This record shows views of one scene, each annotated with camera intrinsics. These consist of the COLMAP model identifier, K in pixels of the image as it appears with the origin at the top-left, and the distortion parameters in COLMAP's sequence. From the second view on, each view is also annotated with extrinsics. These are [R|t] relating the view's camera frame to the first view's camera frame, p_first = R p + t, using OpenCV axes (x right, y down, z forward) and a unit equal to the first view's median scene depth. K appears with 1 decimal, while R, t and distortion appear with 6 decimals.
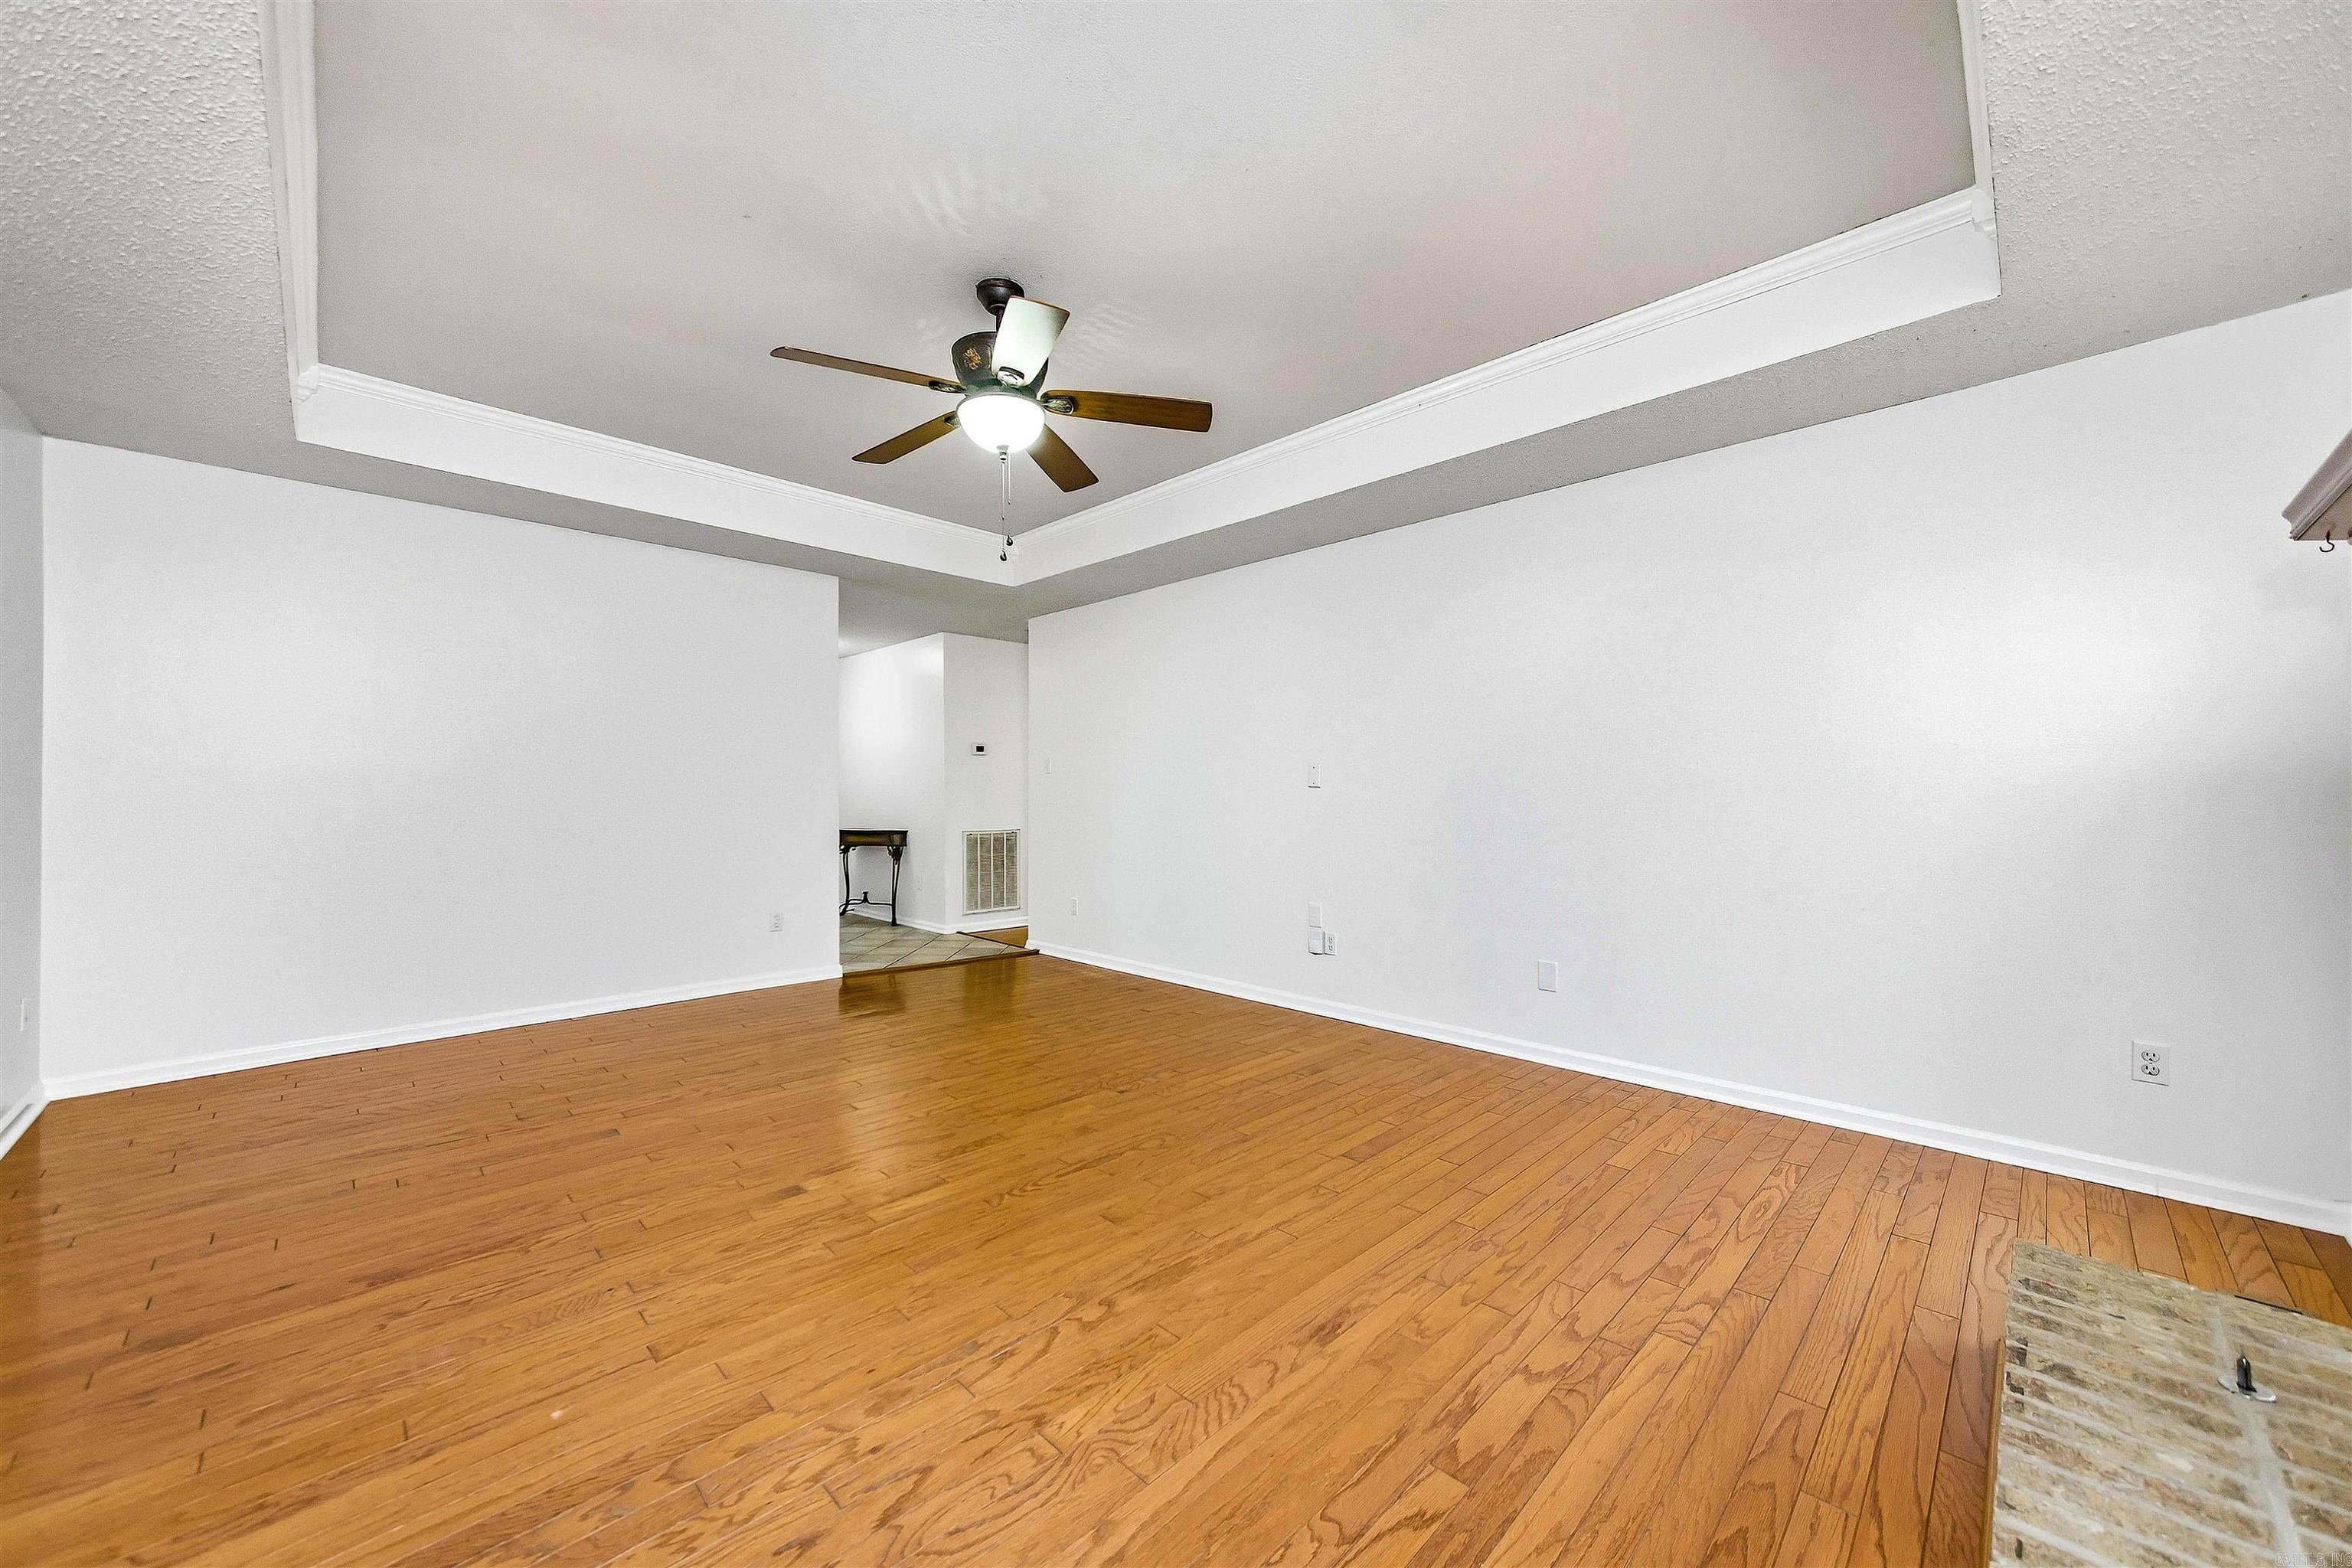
lens RADIAL K [[874.8, 0, 1170.4], [0, 874.8, 789.1], [0, 0, 1]] dist [-0.006467, -0.000135]
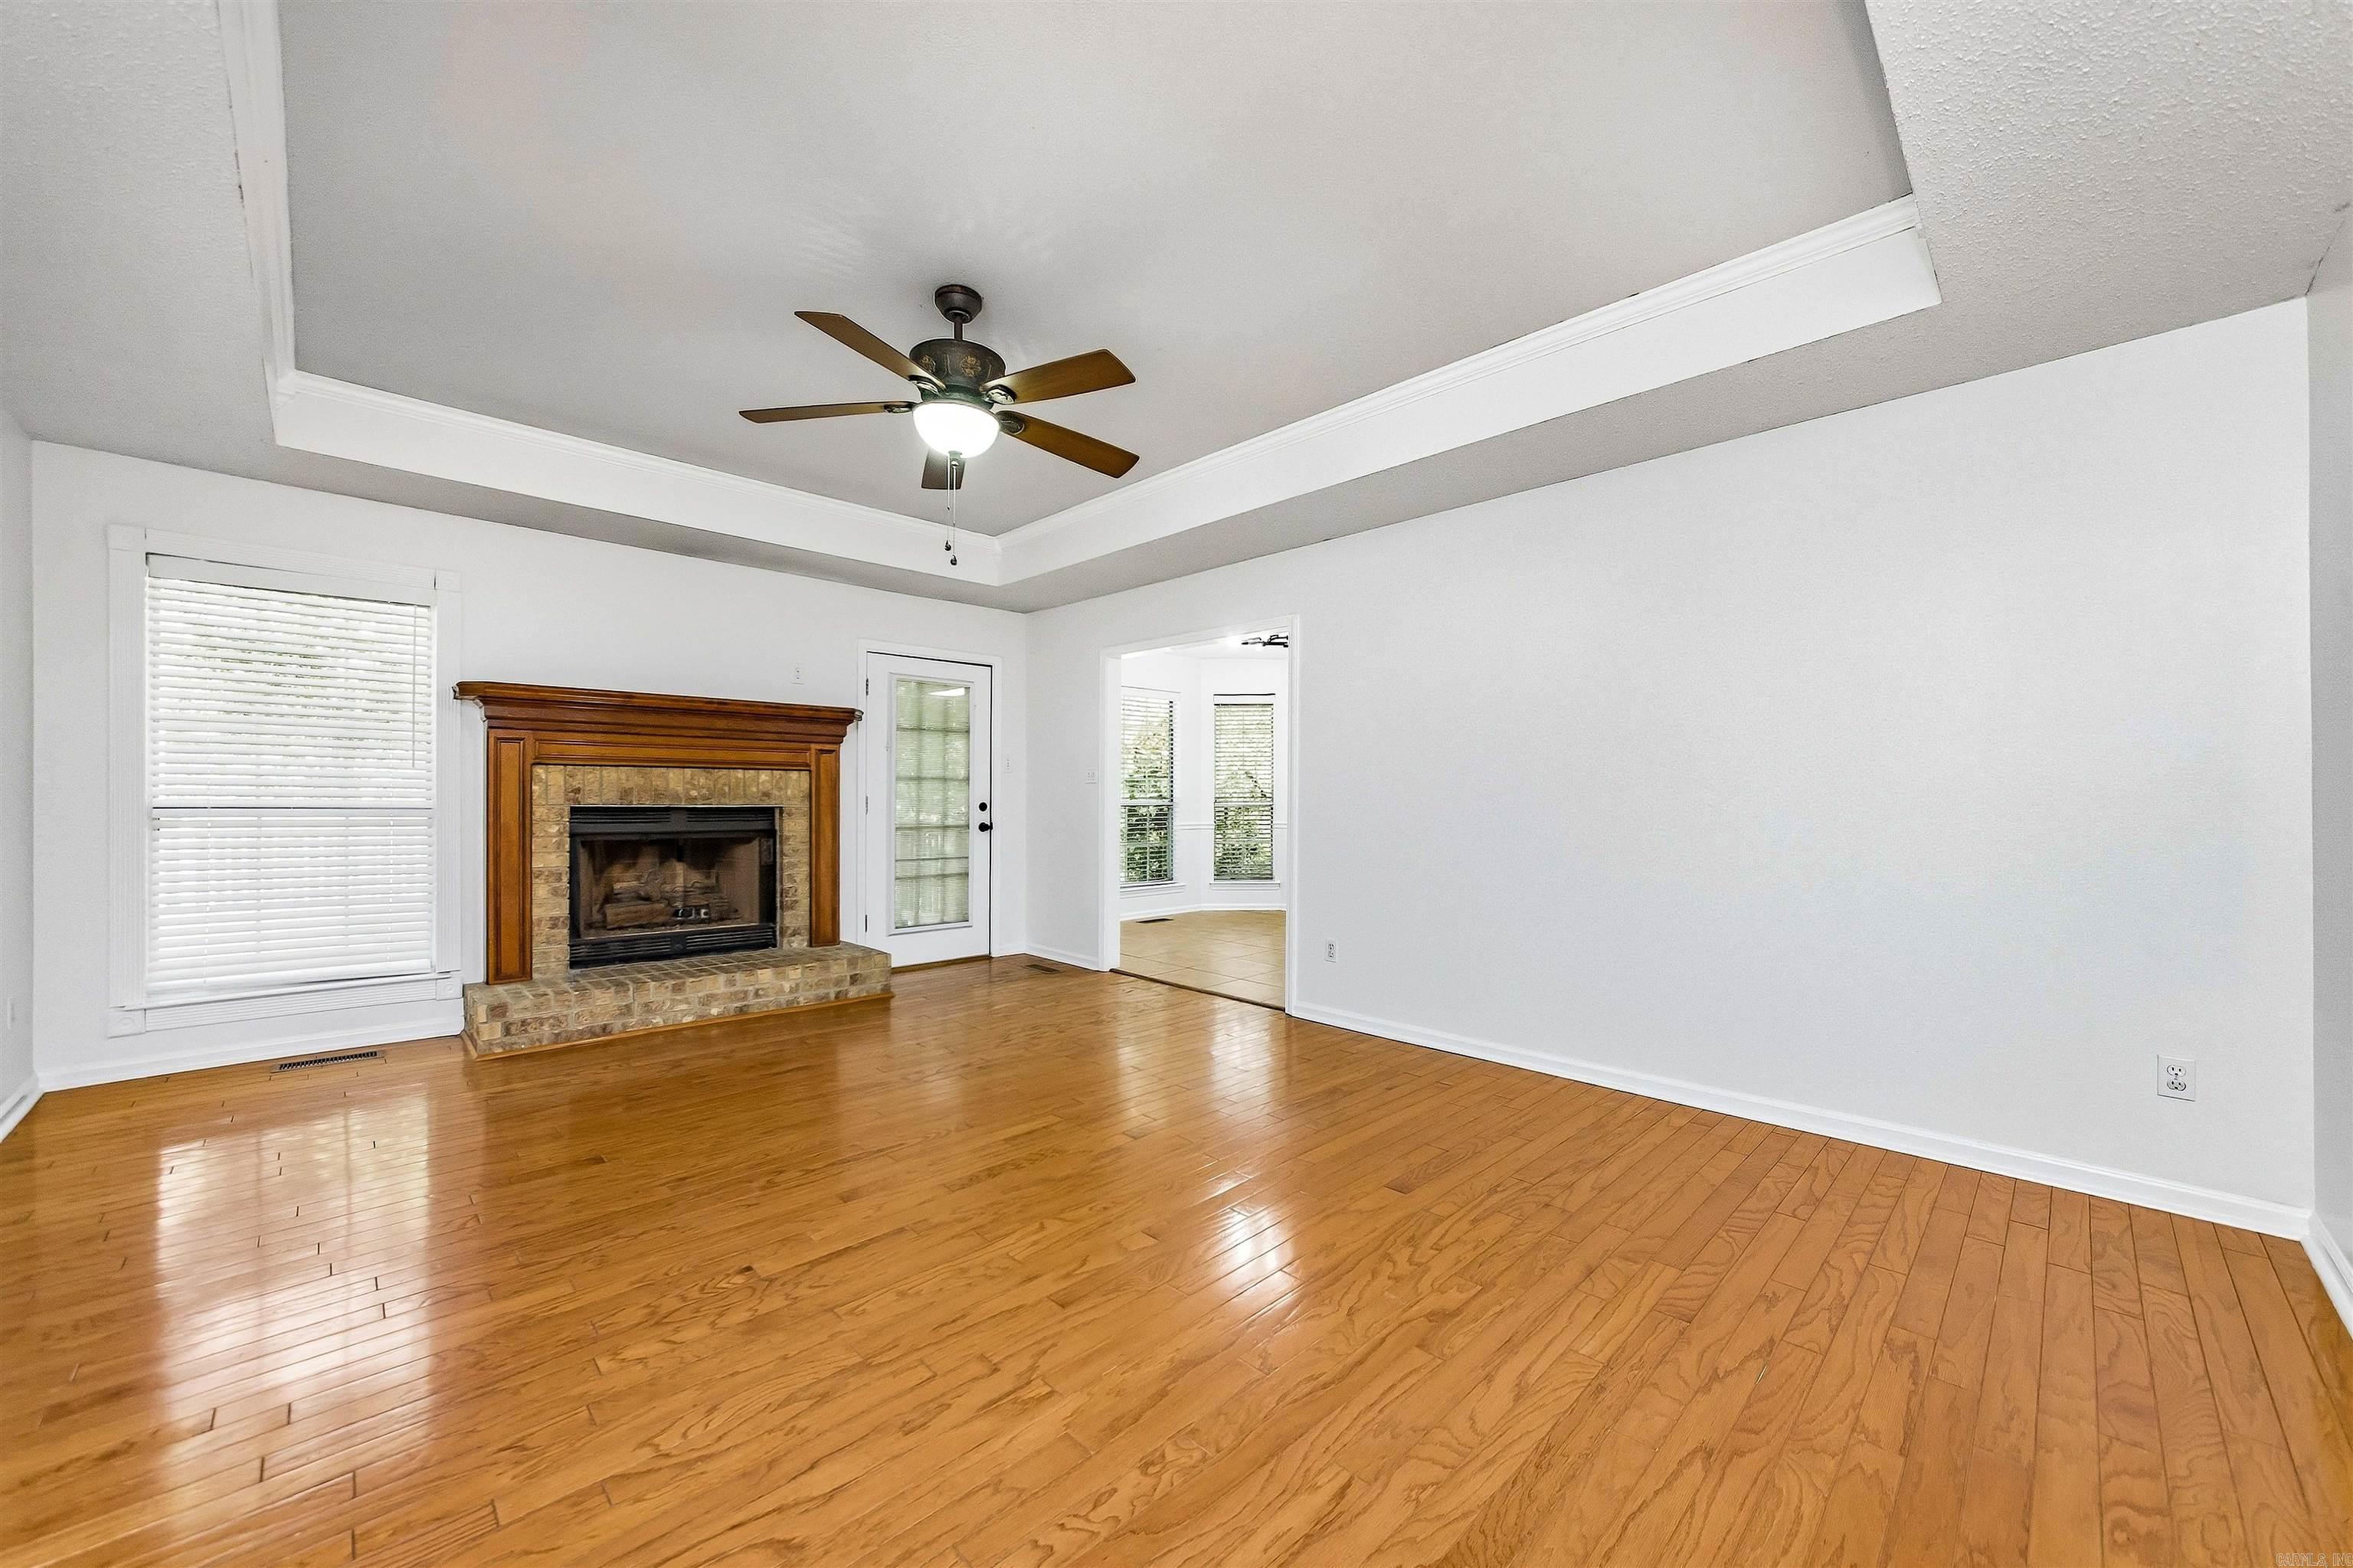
lens RADIAL K [[888.4, 0, 1179.4], [0, 888.4, 795.0], [0, 0, 1]] dist [-0.014920, -0.000090]
pose [[-0.999972, -0.004792, -0.005795, -0.514742], [-0.004788, 0.999988, -0.000819, 0.004386], [0.005799, -0.000791, -0.999983, 2.325720]]
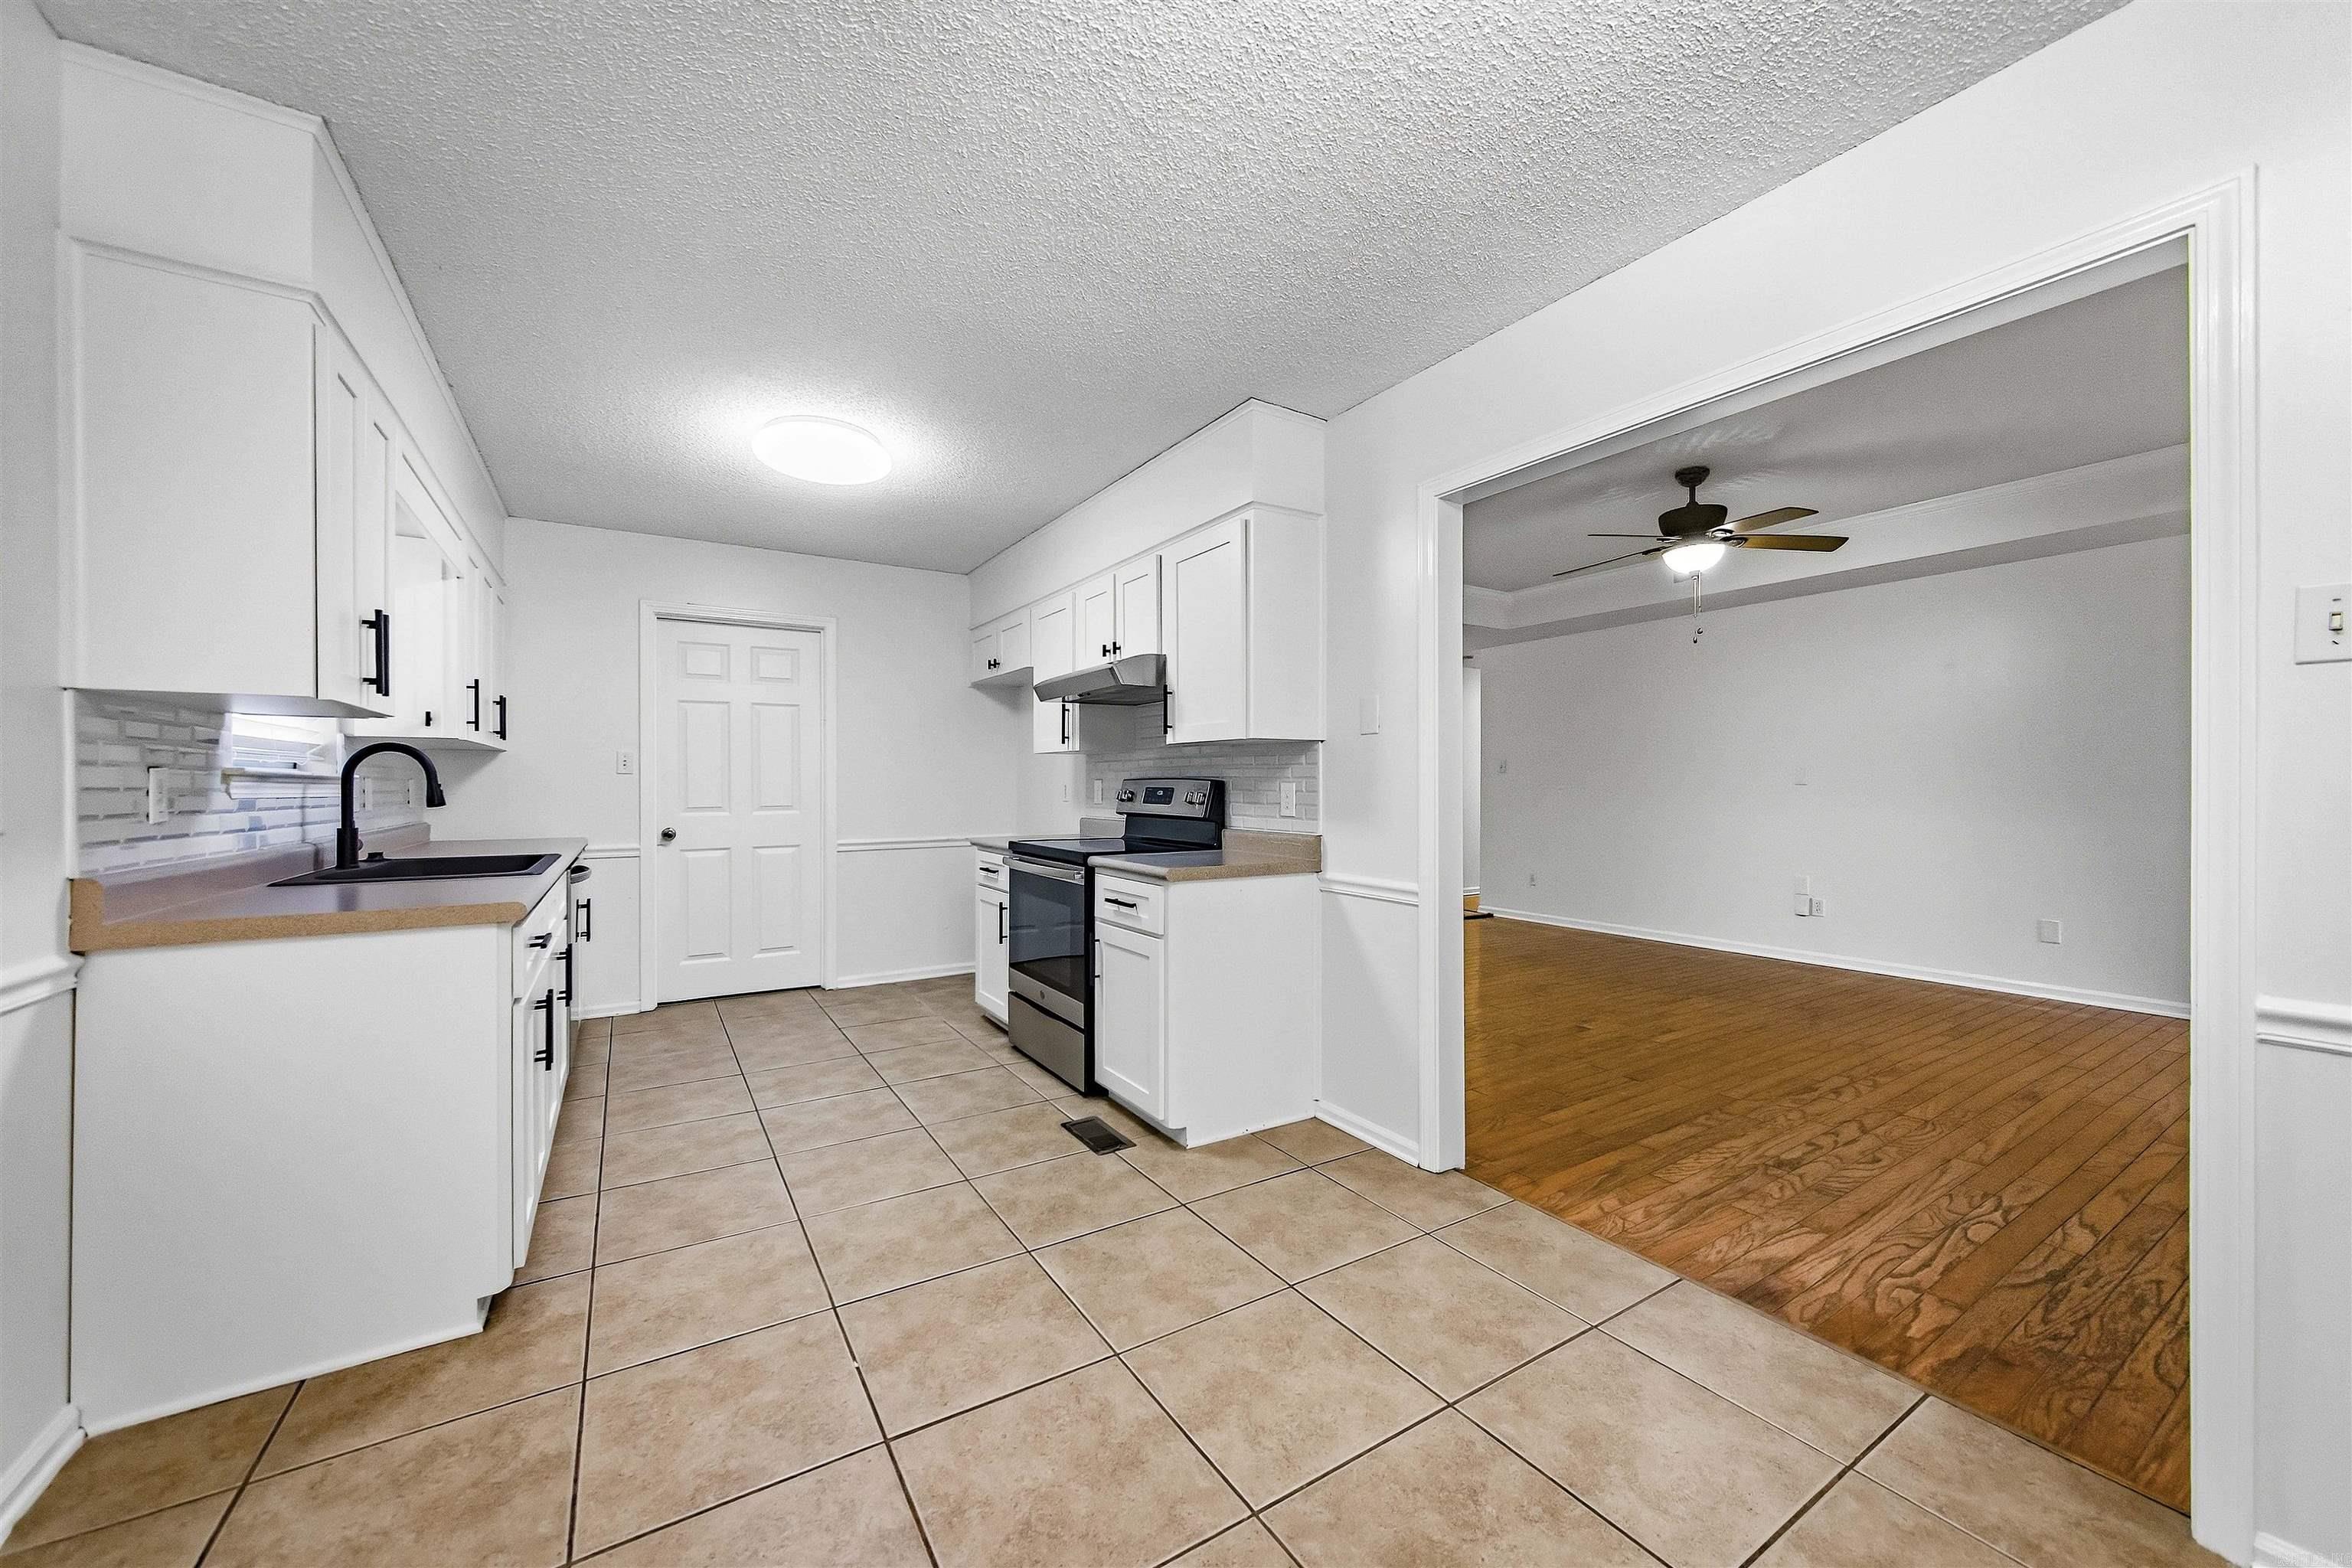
lens RADIAL K [[869.7, 0, 1179.4], [0, 869.7, 783.6], [0, 0, 1]] dist [-0.001117, -0.000054]
pose [[0.977229, -0.001013, -0.212184, -0.882647], [0.001601, 0.999995, 0.002599, -0.016458], [0.212181, -0.002879, 0.977226, -0.843669]]
